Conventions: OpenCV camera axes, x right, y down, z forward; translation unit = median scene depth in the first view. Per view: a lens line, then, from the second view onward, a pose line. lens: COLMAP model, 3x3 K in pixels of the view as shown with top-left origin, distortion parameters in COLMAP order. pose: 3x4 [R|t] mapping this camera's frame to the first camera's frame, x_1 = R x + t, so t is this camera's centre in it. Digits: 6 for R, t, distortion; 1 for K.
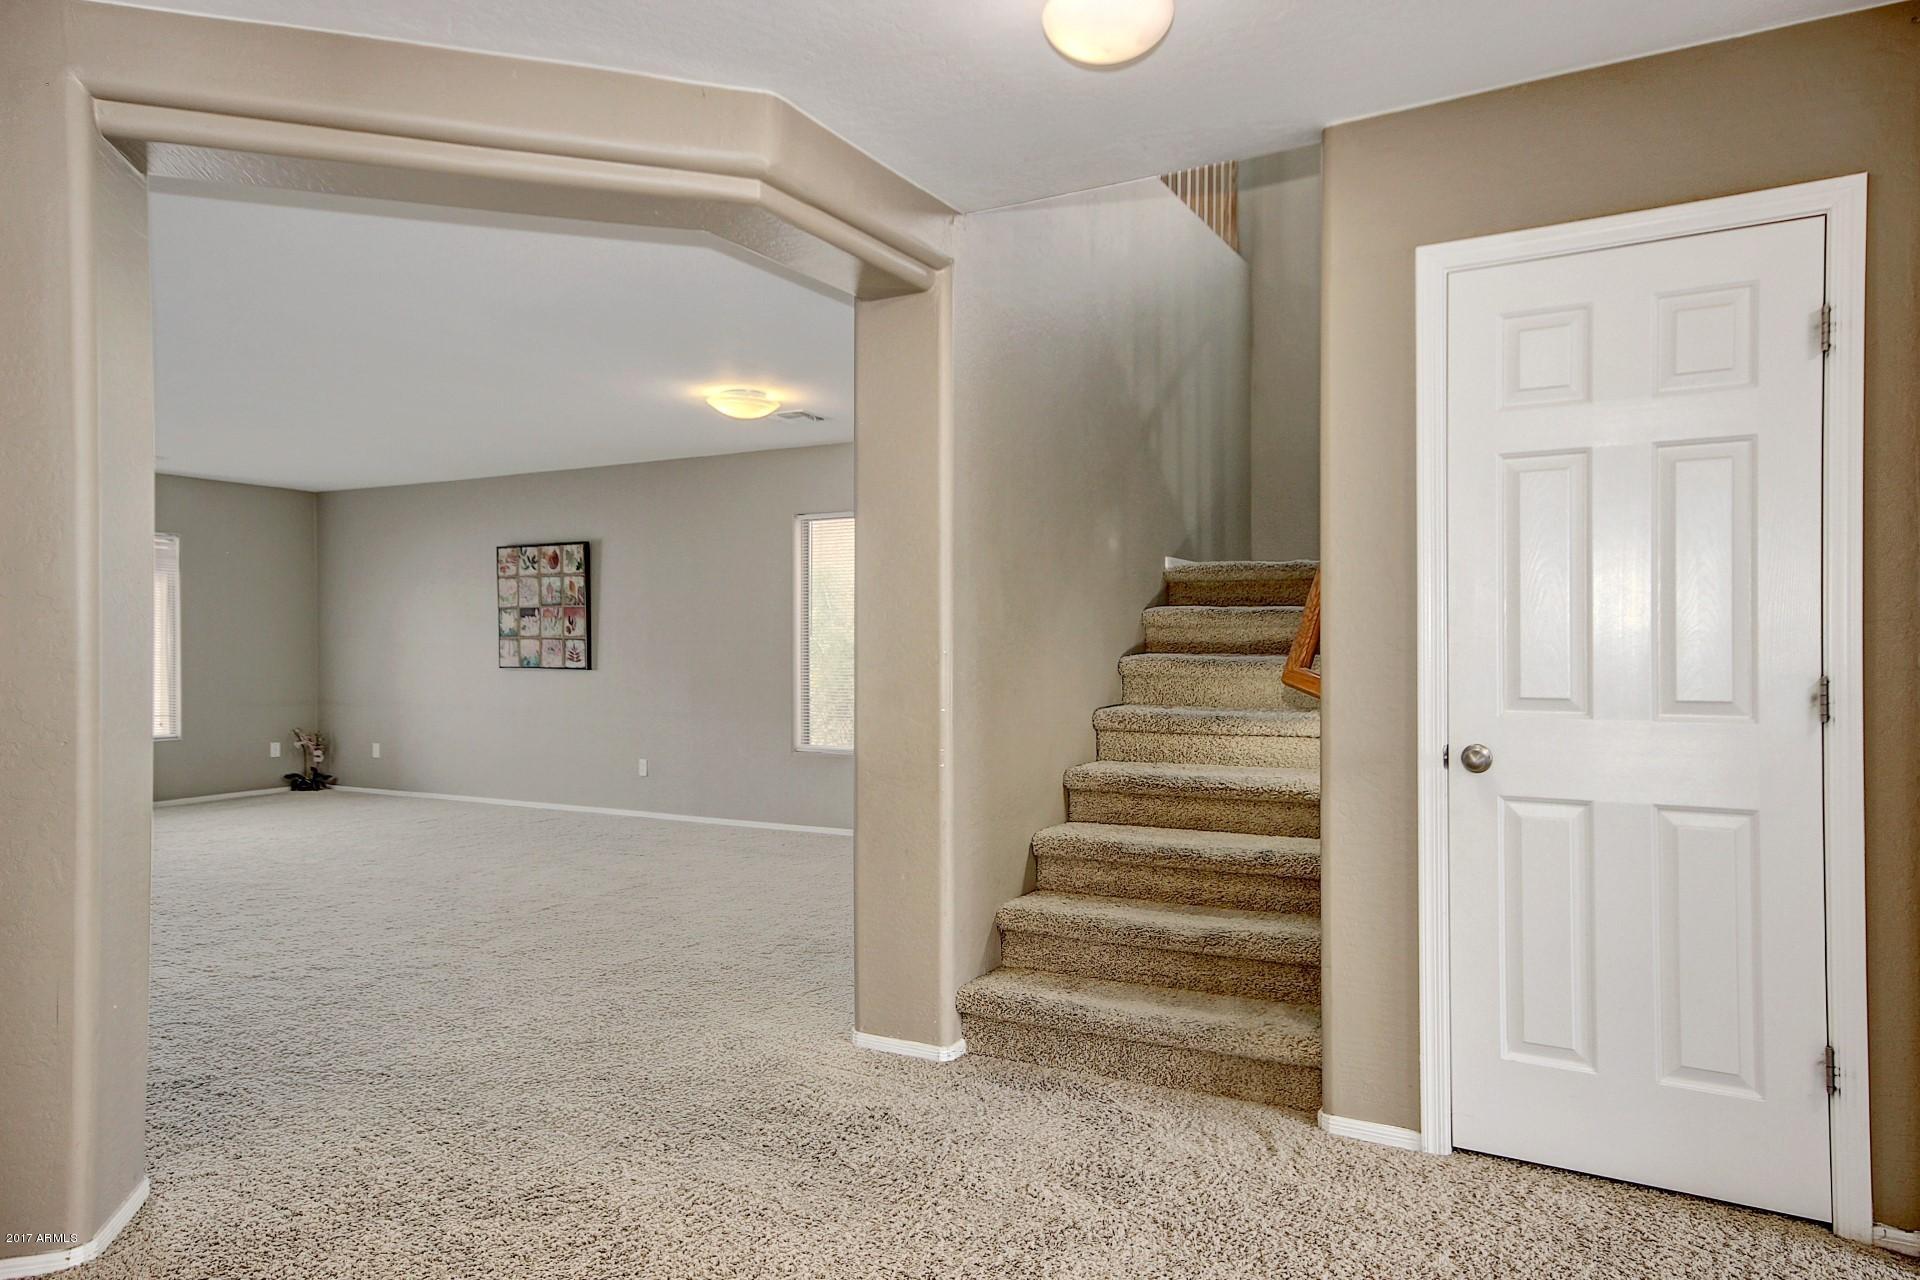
lens RADIAL K [[1237.1, 0, 957.8], [0, 1237.1, 643.3], [0, 0, 1]] dist [0.007383, 0.000929]
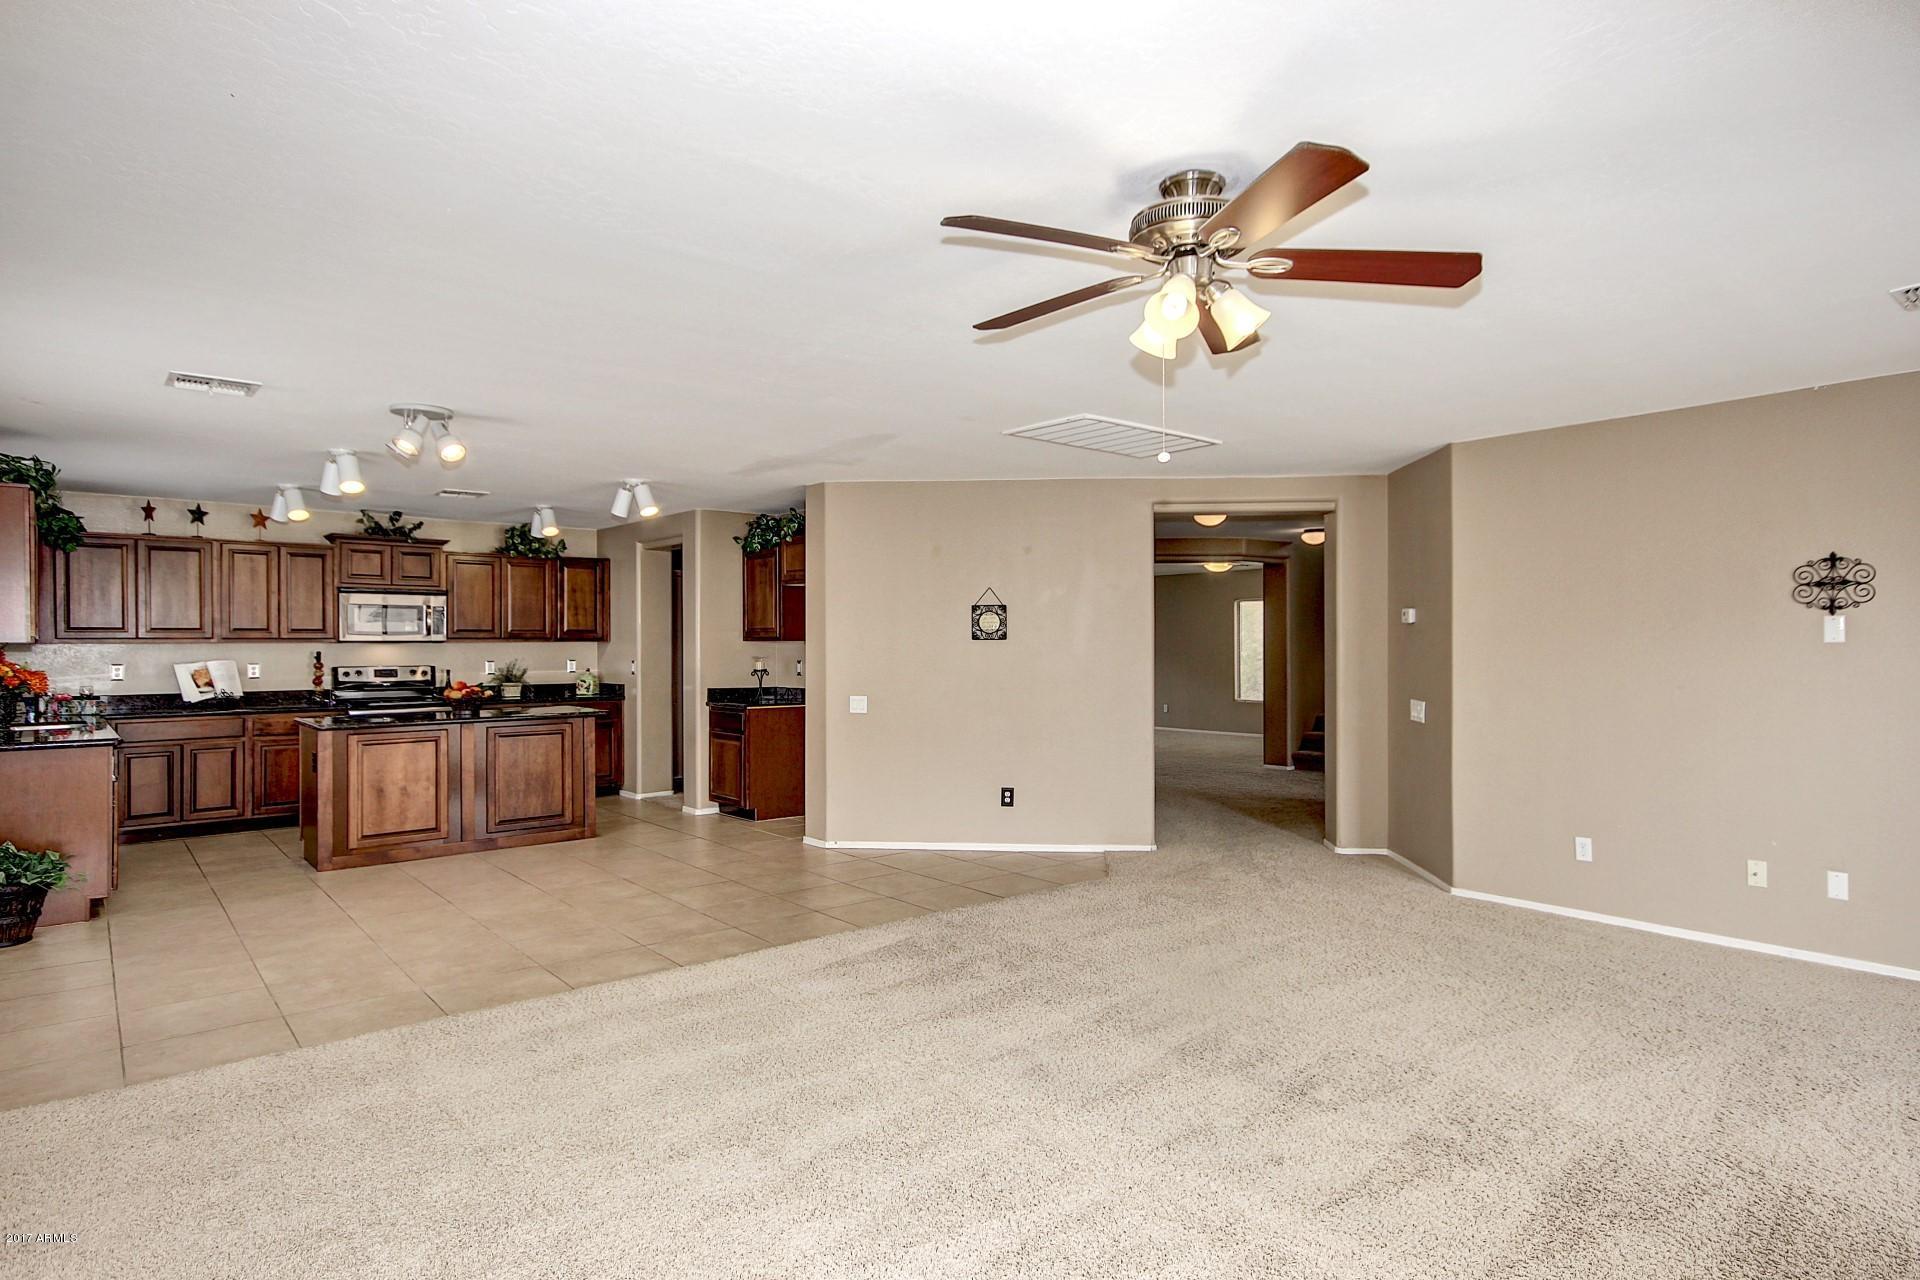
lens RADIAL K [[1056.4, 0, 956.9], [0, 1056.4, 642.3], [0, 0, 1]] dist [0.047492, 0.000732]
pose [[0.936806, -0.000230, -0.349848, 0.096214], [0.002781, 0.999973, 0.006792, -0.048791], [0.349837, -0.007336, 0.936782, -1.331059]]
